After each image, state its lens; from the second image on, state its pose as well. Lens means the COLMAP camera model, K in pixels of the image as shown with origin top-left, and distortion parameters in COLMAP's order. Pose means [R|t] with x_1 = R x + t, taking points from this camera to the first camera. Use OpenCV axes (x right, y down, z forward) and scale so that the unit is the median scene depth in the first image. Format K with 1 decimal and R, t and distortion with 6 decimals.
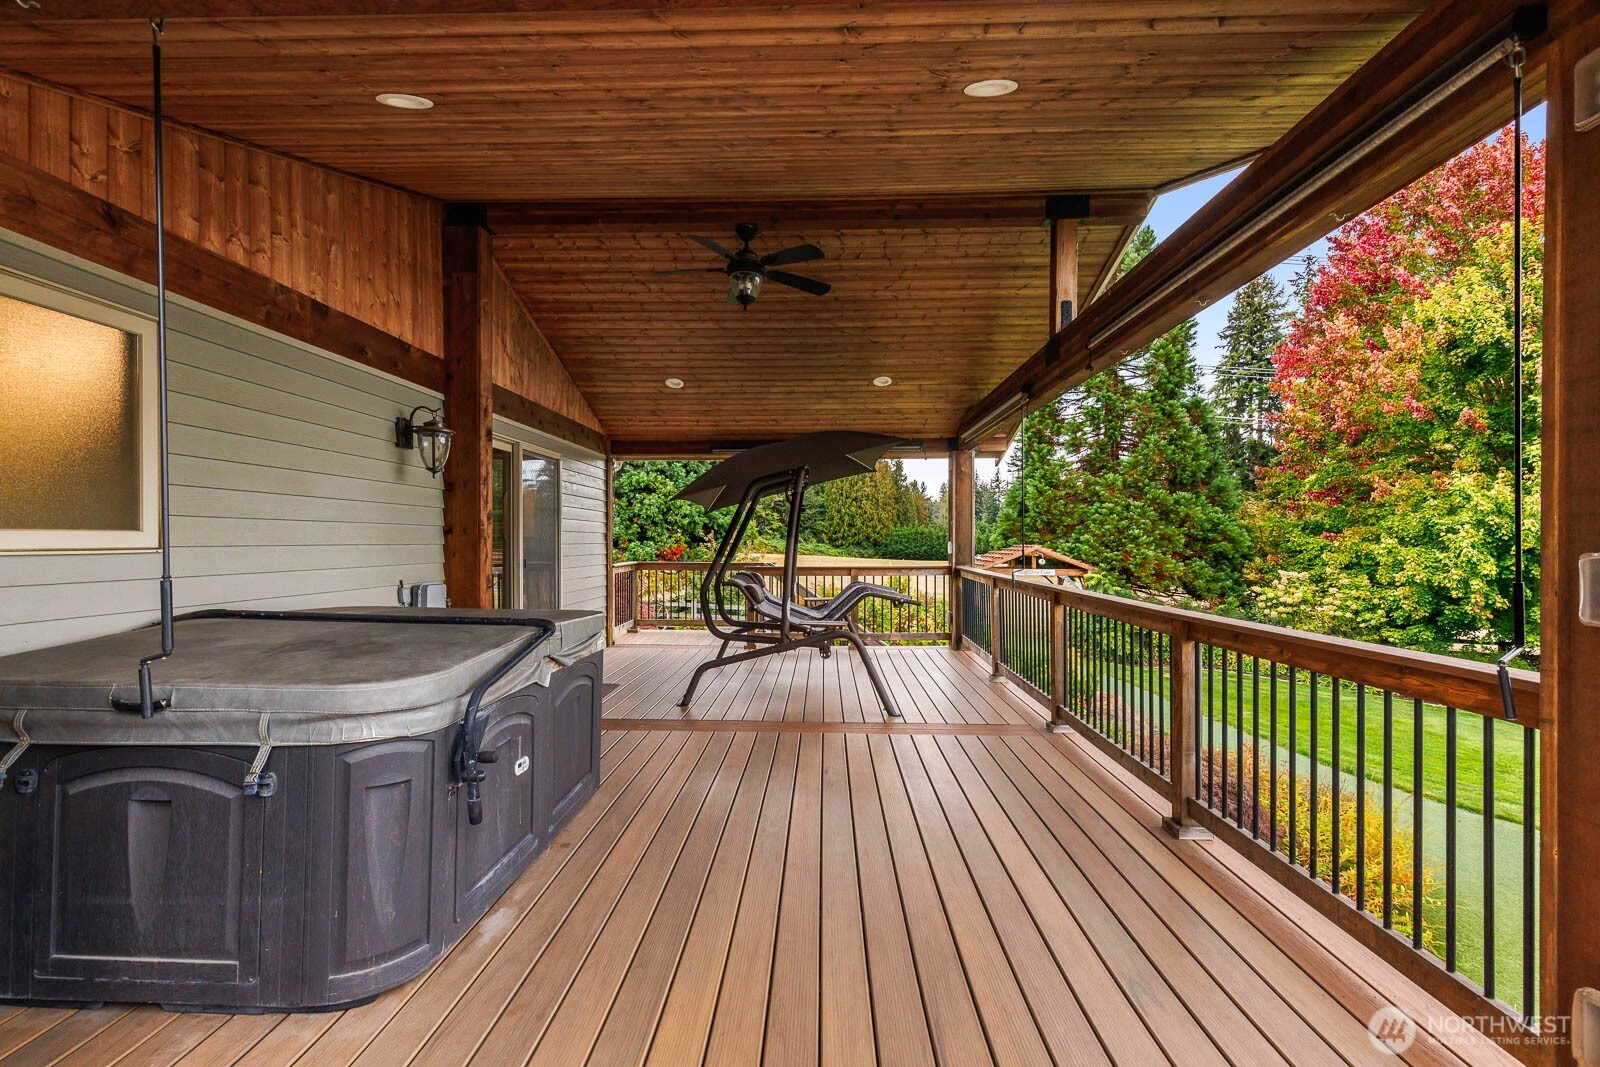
lens RADIAL K [[730.5, 0, 801.0], [0, 730.5, 535.5], [0, 0, 1]] dist [0.004427, 0.000504]
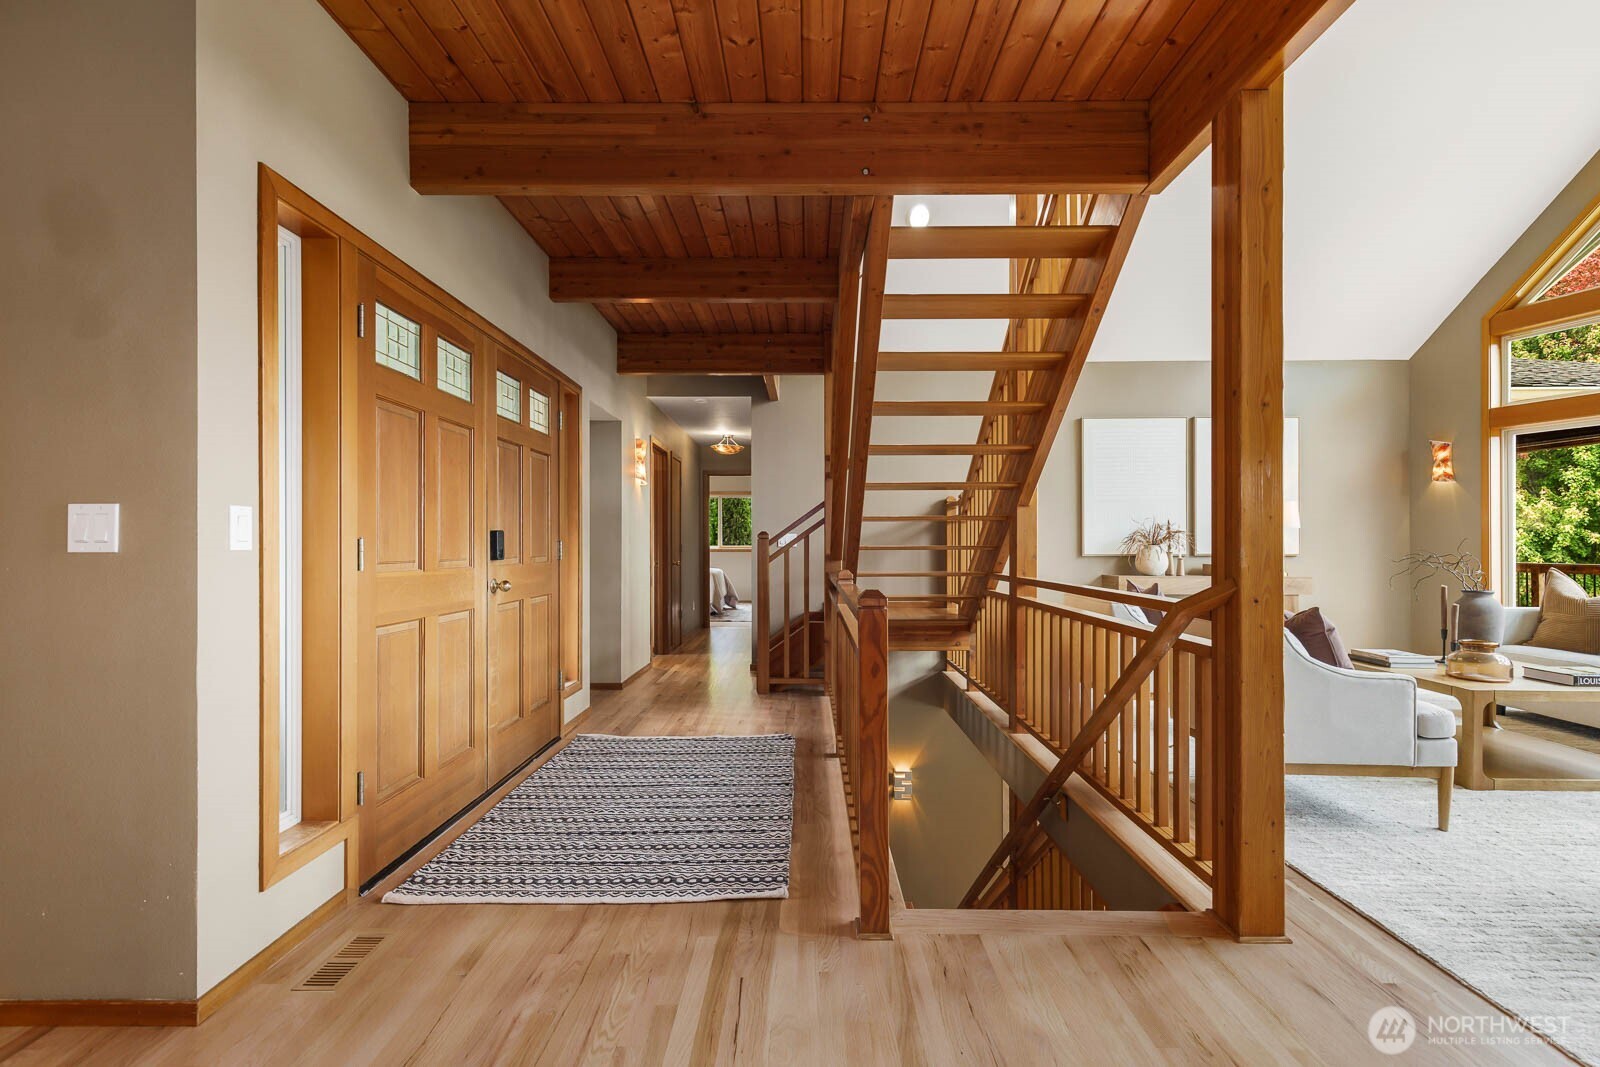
lens RADIAL K [[730.5, 0, 802.9], [0, 730.5, 538.6], [0, 0, 1]] dist [0.004427, 0.000504]
pose [[0.999785, -0.000070, 0.020729, -0.323370], [0.000052, 1.000000, 0.000867, 0.001149], [-0.020729, -0.000866, 0.999785, -0.240736]]
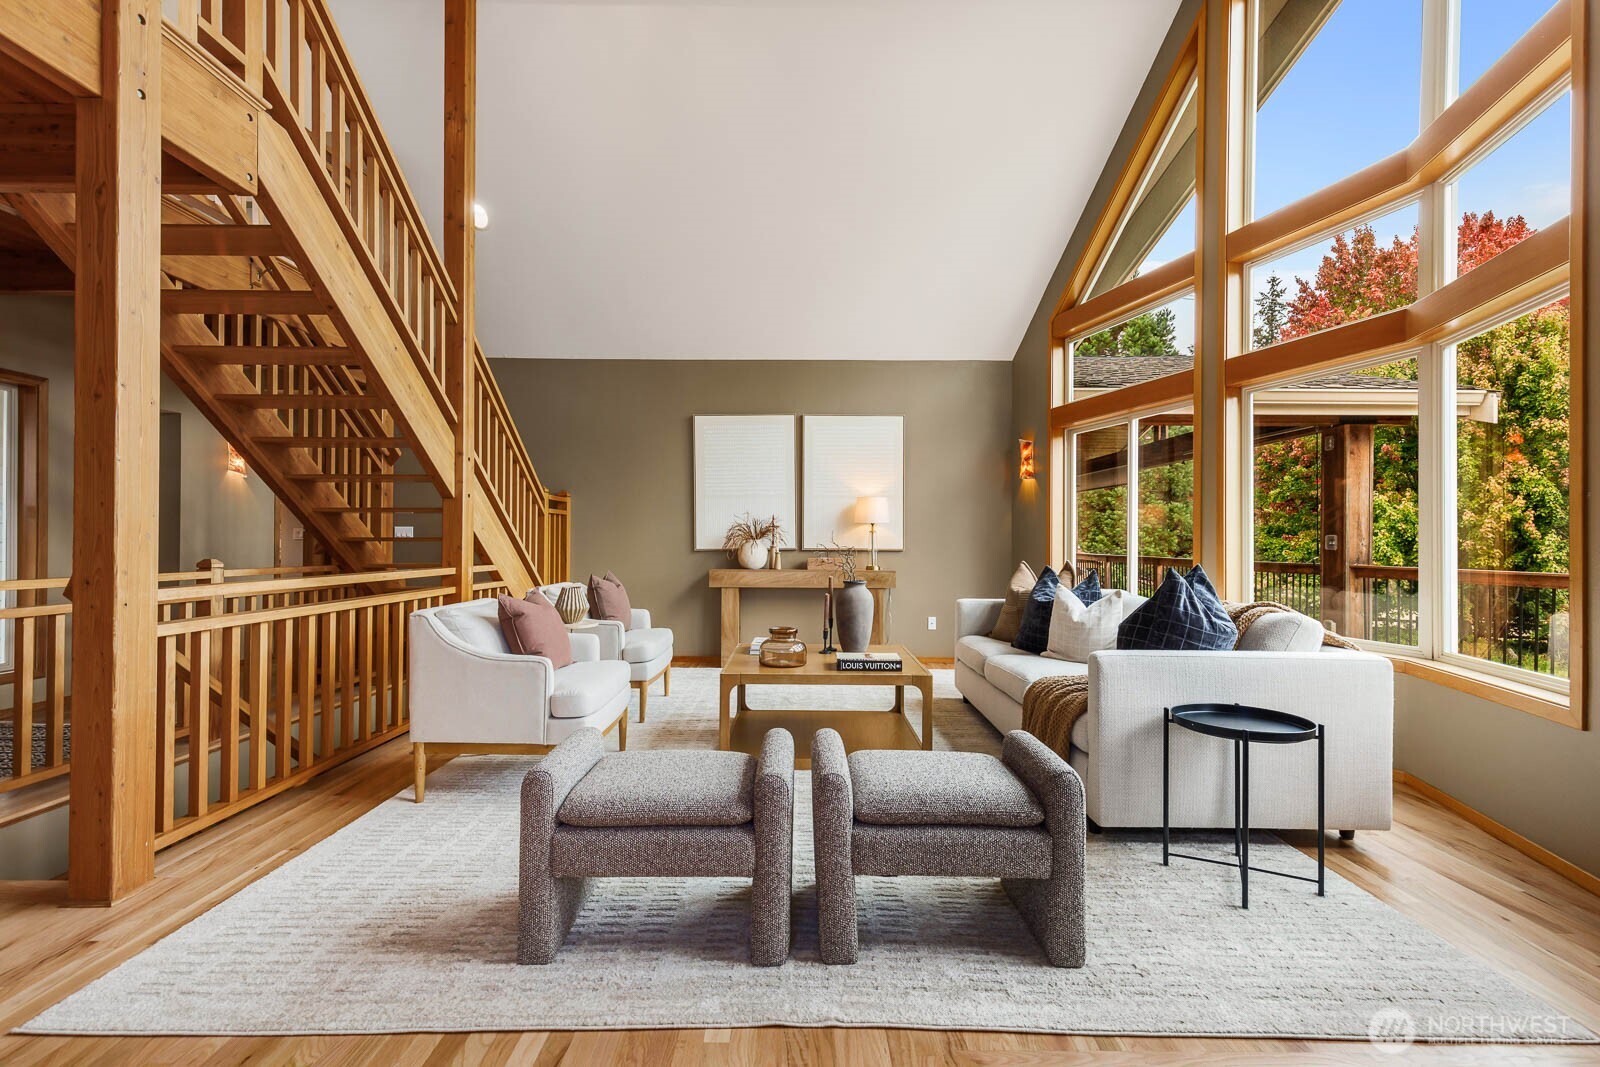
lens RADIAL K [[730.5, 0, 803.0], [0, 730.5, 534.3], [0, 0, 1]] dist [0.004427, 0.000504]
pose [[0.999337, 0.004637, 0.036112, -0.174103], [-0.004529, 0.999985, -0.003059, 0.002655], [-0.036126, 0.002893, 0.999343, -0.250509]]
